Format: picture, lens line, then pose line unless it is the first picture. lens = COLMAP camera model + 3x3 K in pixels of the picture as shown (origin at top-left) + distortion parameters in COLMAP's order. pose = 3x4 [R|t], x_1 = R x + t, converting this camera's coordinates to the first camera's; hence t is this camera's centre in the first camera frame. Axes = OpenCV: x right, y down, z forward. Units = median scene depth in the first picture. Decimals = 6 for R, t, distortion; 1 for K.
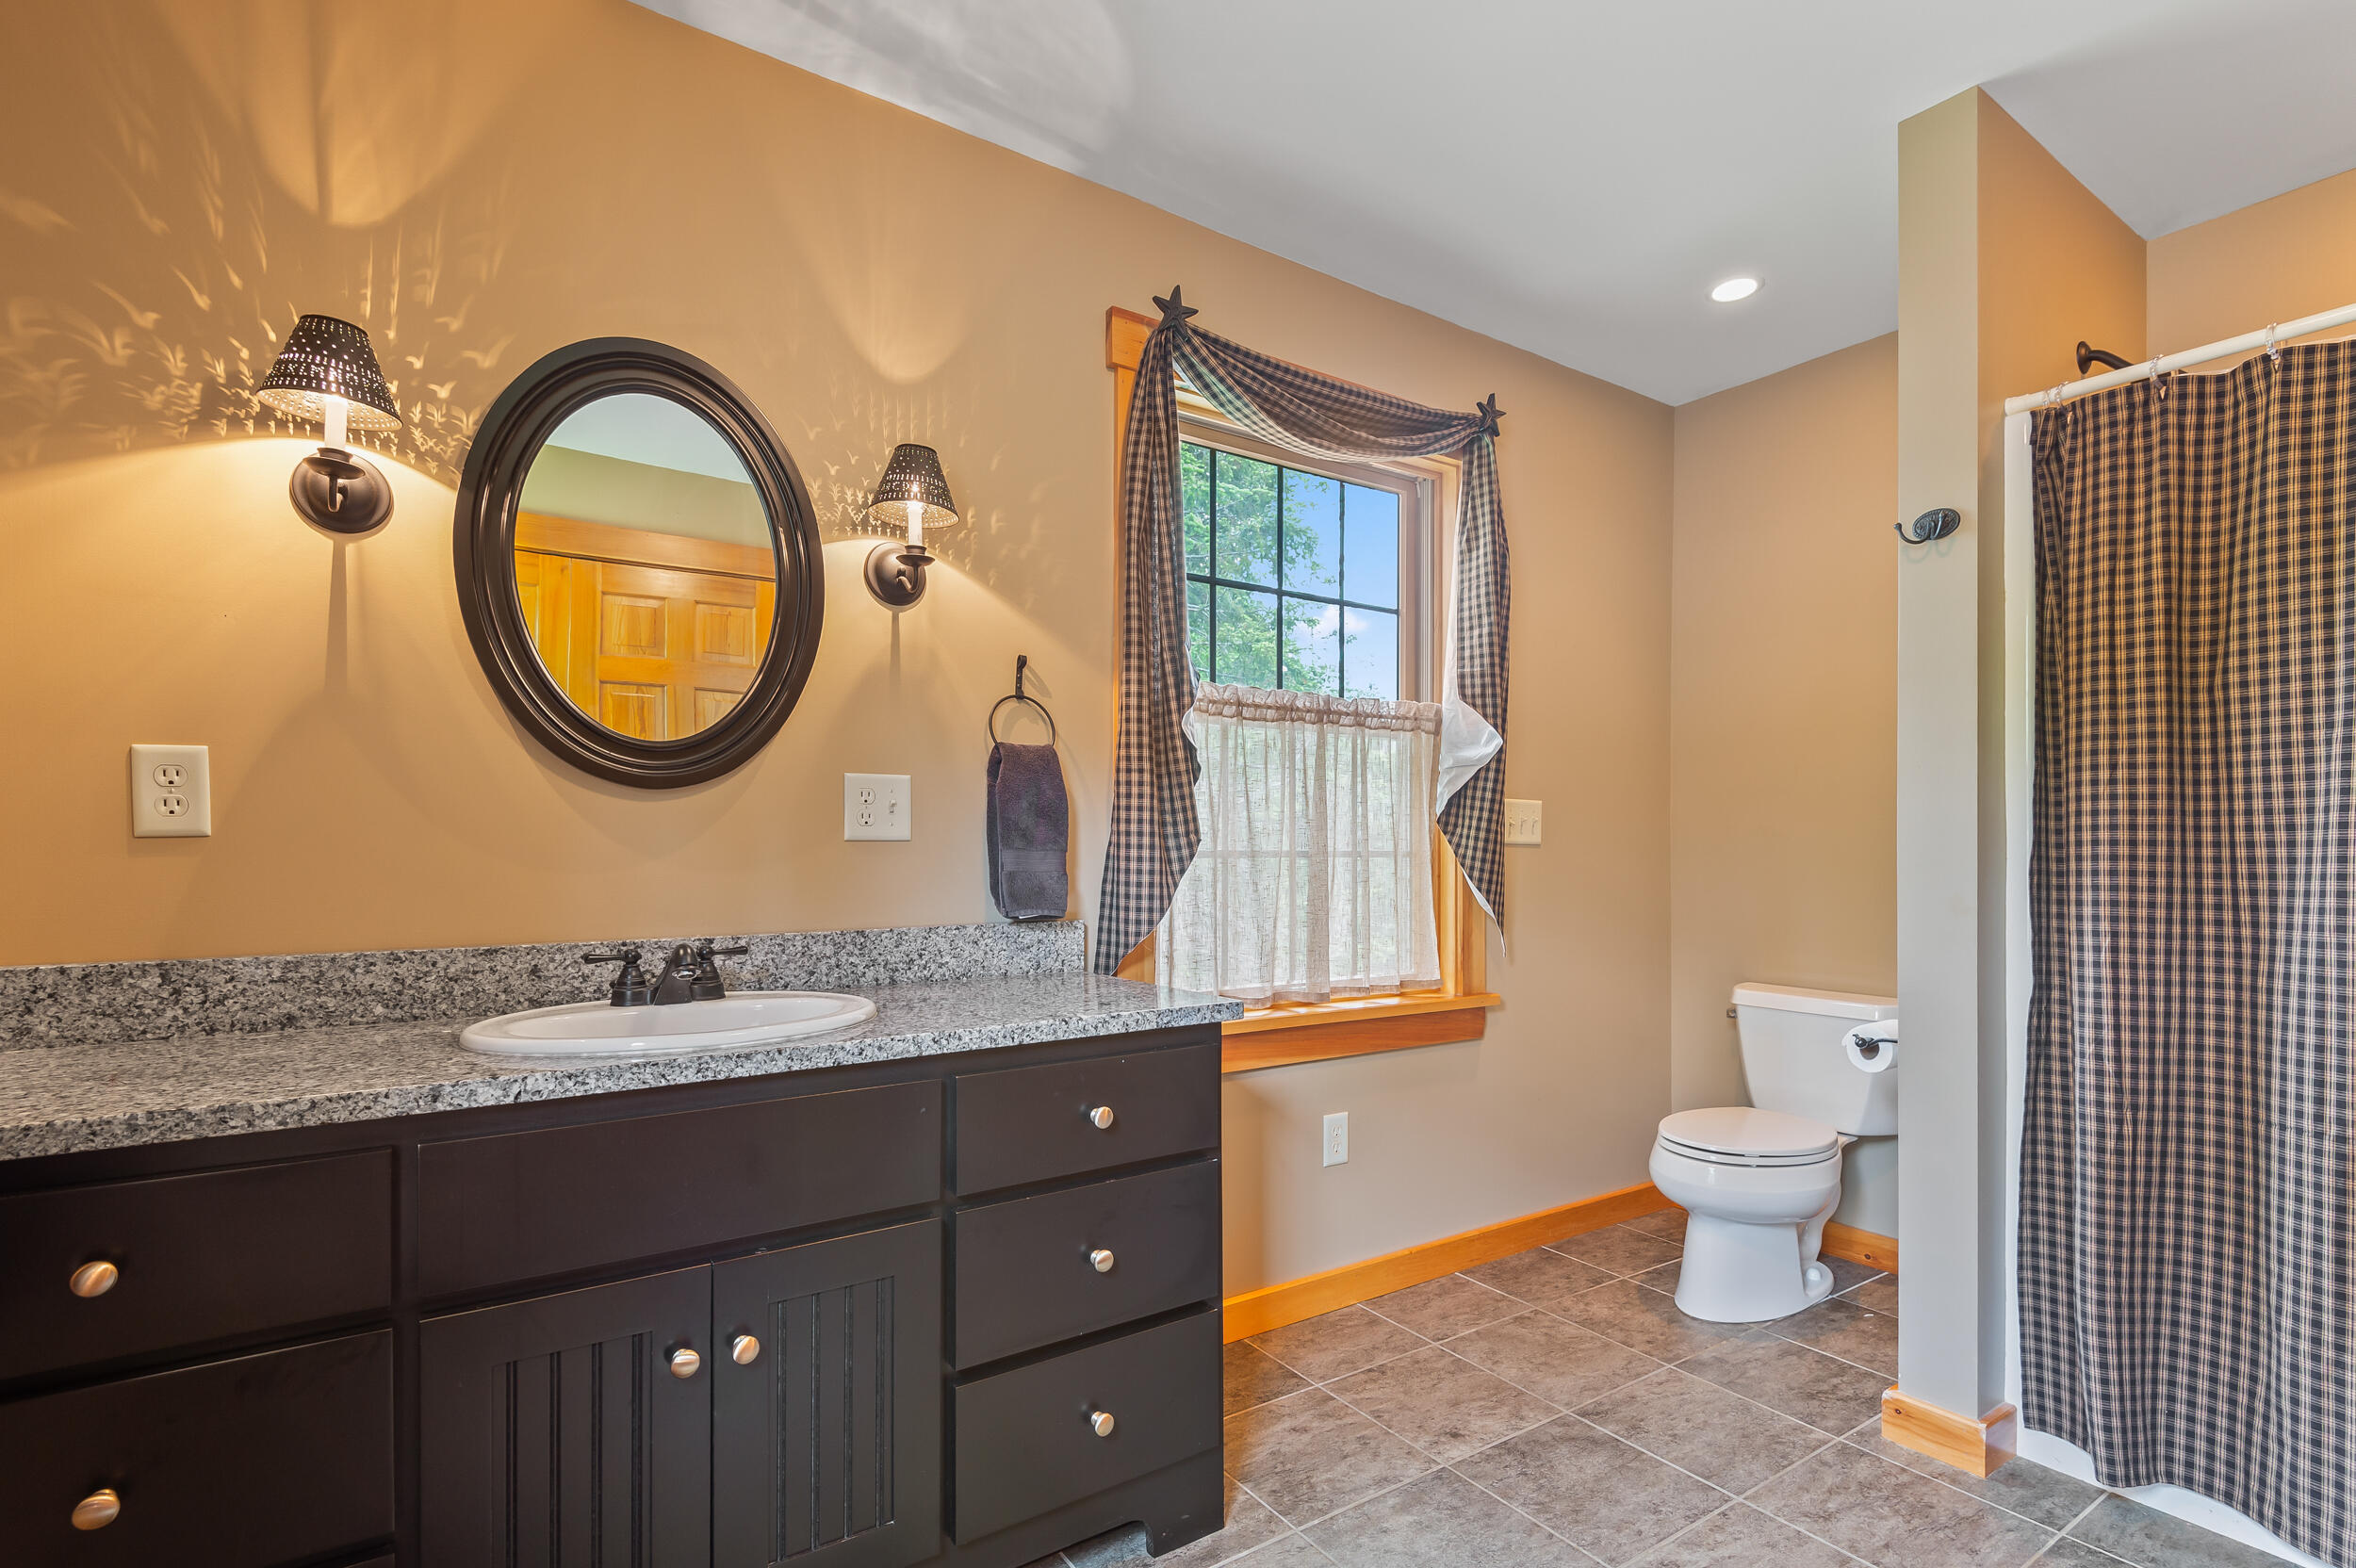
lens RADIAL K [[1085.4, 0, 1163.8], [0, 1085.4, 852.6], [0, 0, 1]] dist [0.010386, -0.008177]
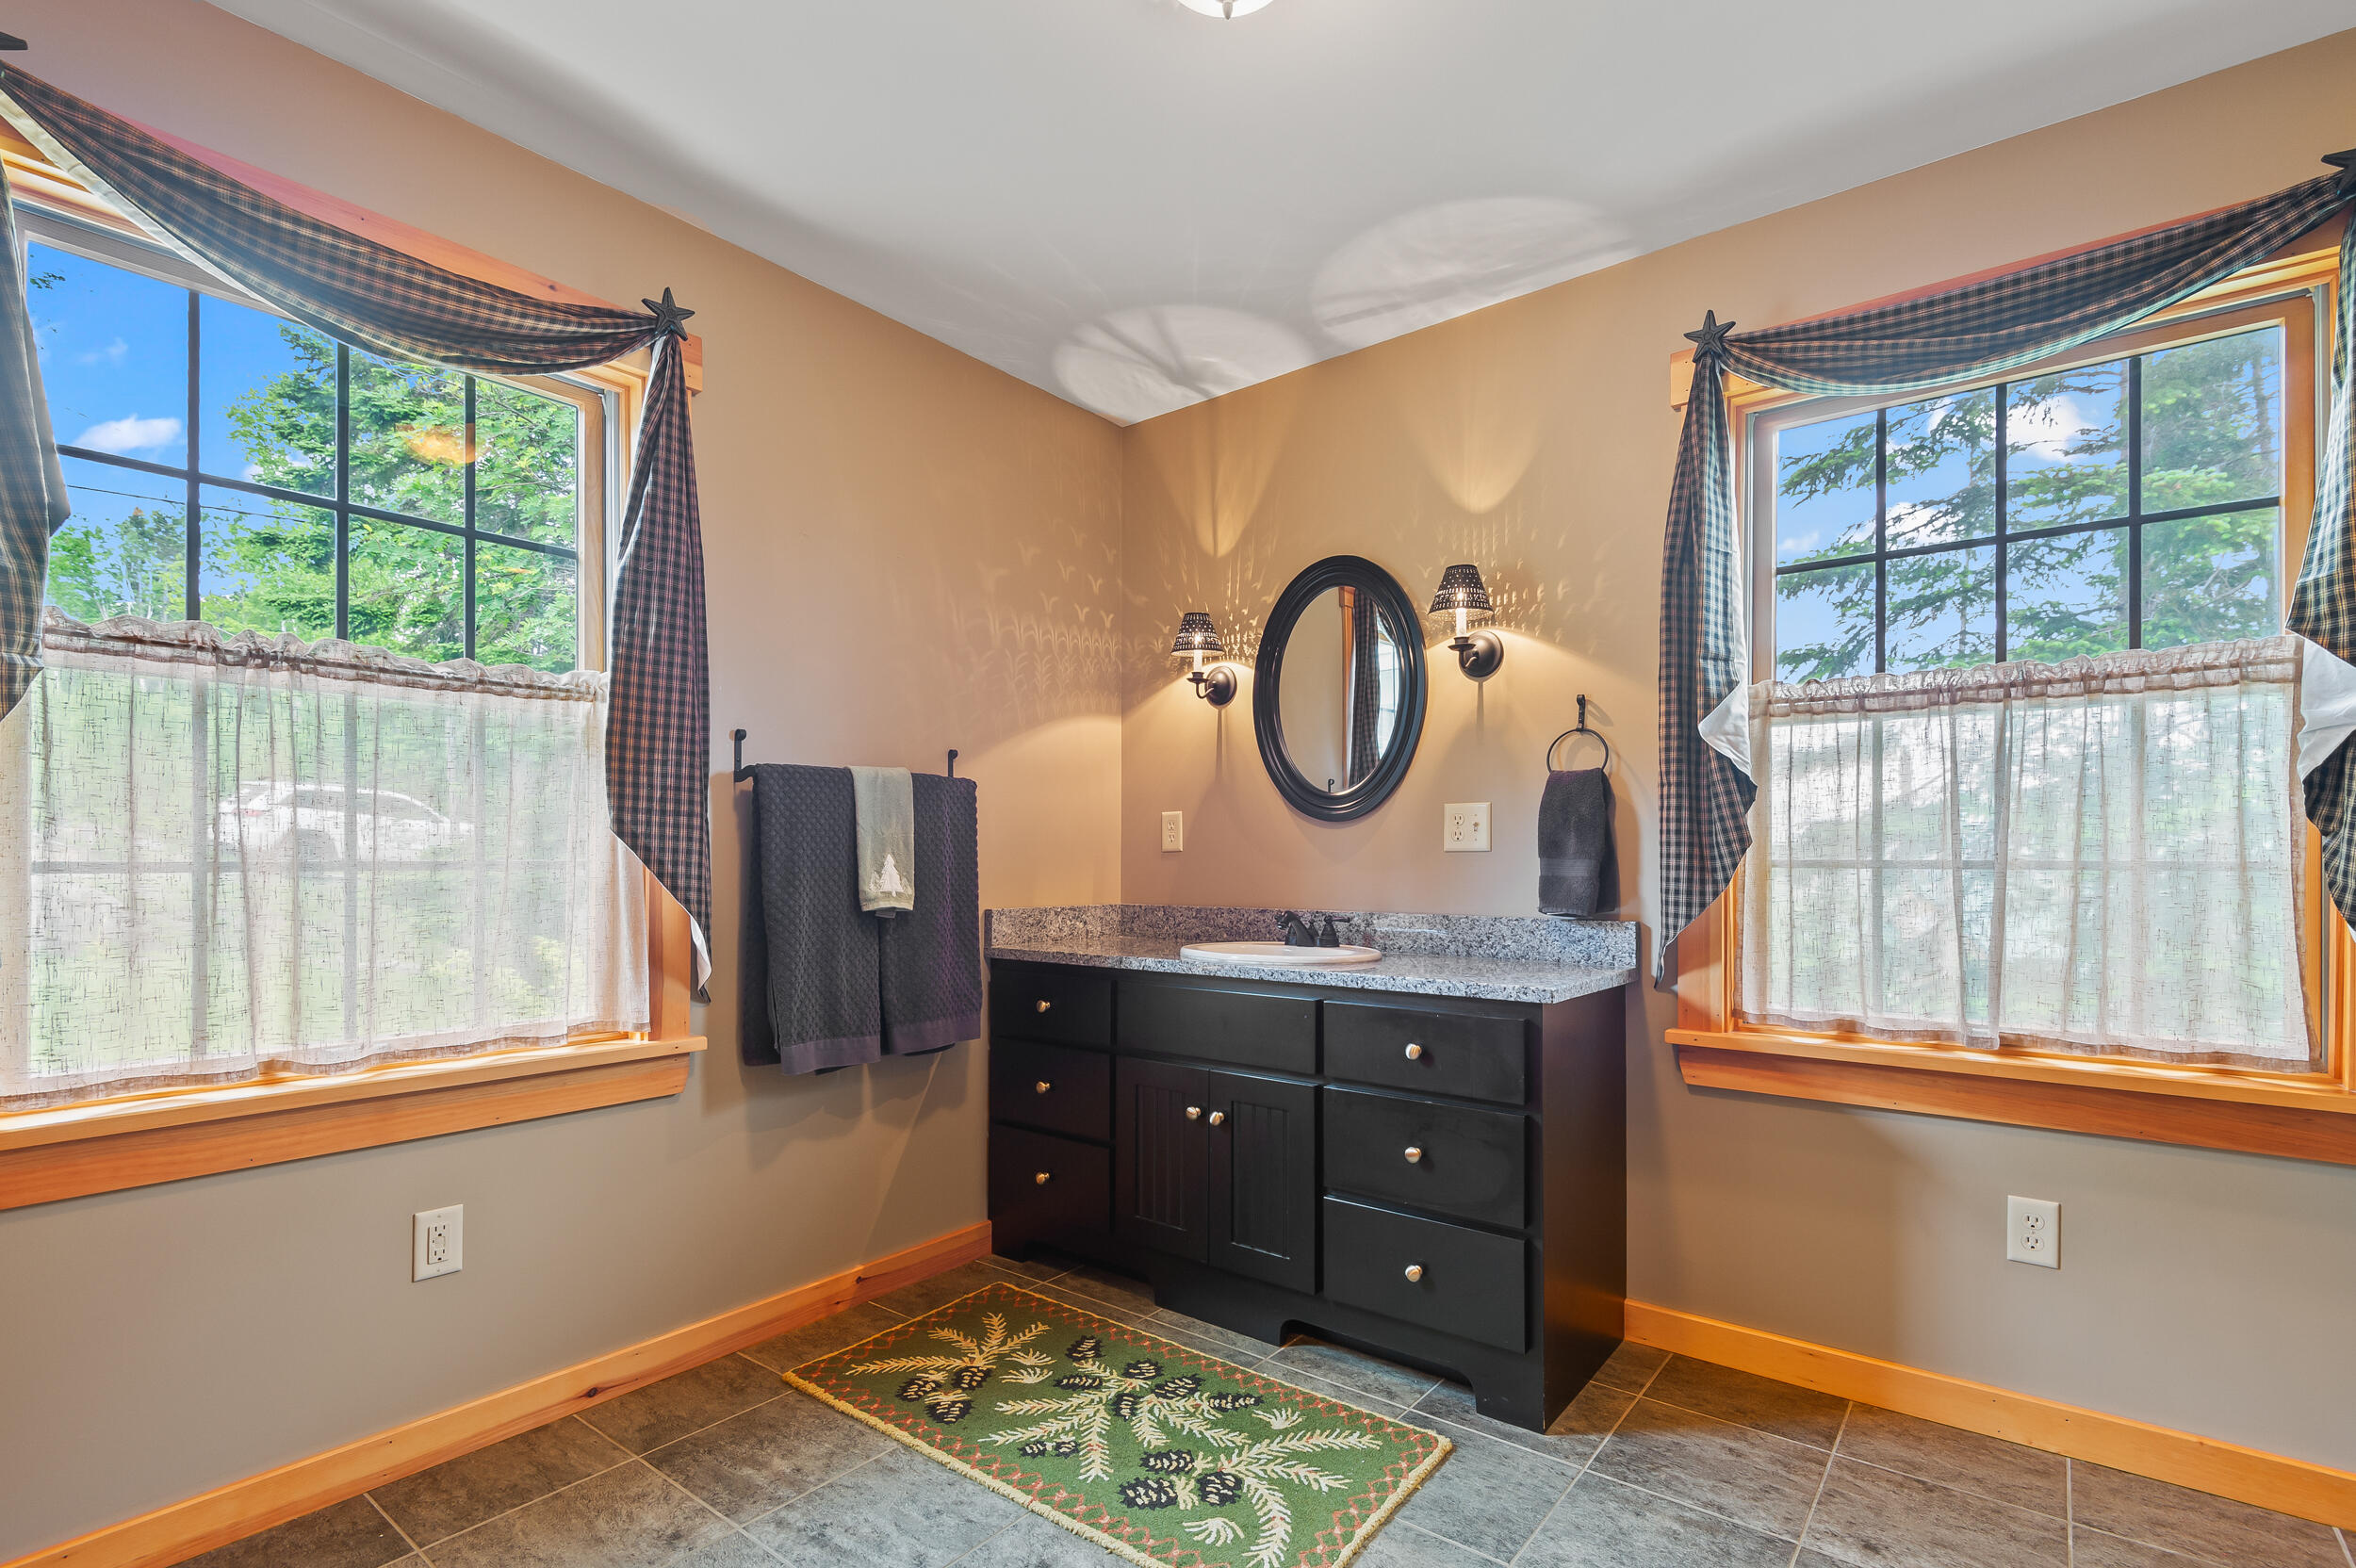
lens RADIAL K [[1085.4, 0, 1163.4], [0, 1085.4, 854.3], [0, 0, 1]] dist [0.010386, -0.008177]
pose [[0.296218, -0.000489, -0.955120, 0.930156], [-0.001891, 0.999998, -0.001098, -0.005038], [0.955118, 0.002132, 0.296217, 0.222946]]
